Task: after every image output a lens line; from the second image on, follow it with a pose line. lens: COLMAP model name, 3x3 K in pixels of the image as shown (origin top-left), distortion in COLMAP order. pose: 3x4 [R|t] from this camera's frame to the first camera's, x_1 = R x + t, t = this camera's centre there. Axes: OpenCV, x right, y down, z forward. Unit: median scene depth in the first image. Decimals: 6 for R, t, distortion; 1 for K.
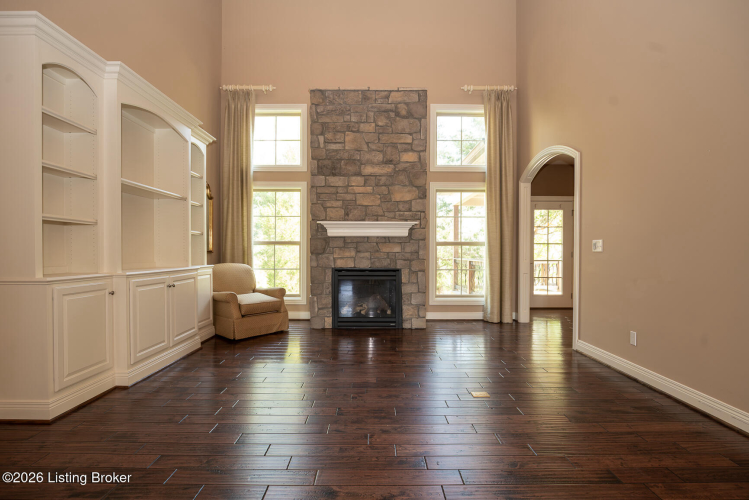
lens RADIAL K [[386.6, 0, 371.8], [0, 386.6, 253.1], [0, 0, 1]] dist [0.001716, 0.001077]
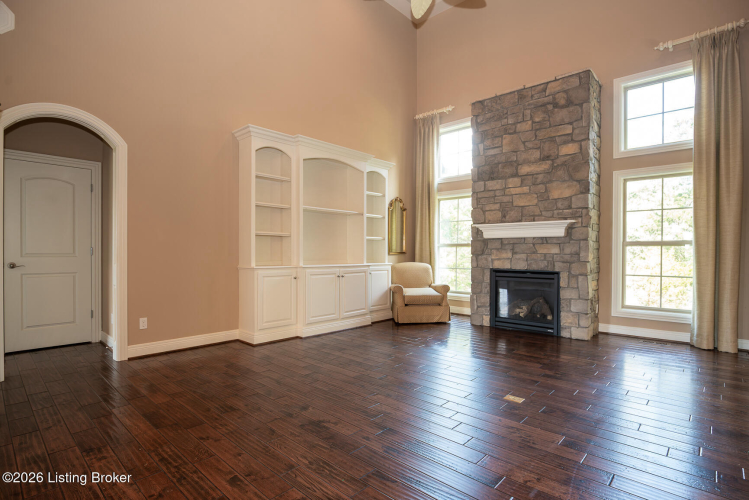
lens RADIAL K [[386.6, 0, 371.8], [0, 386.6, 253.1], [0, 0, 1]] dist [0.001716, 0.001077]
pose [[0.732242, 0.002528, -0.681039, 0.375053], [-0.005648, 0.999981, -0.002361, 0.000934], [0.681021, 0.005575, 0.732243, 0.019449]]
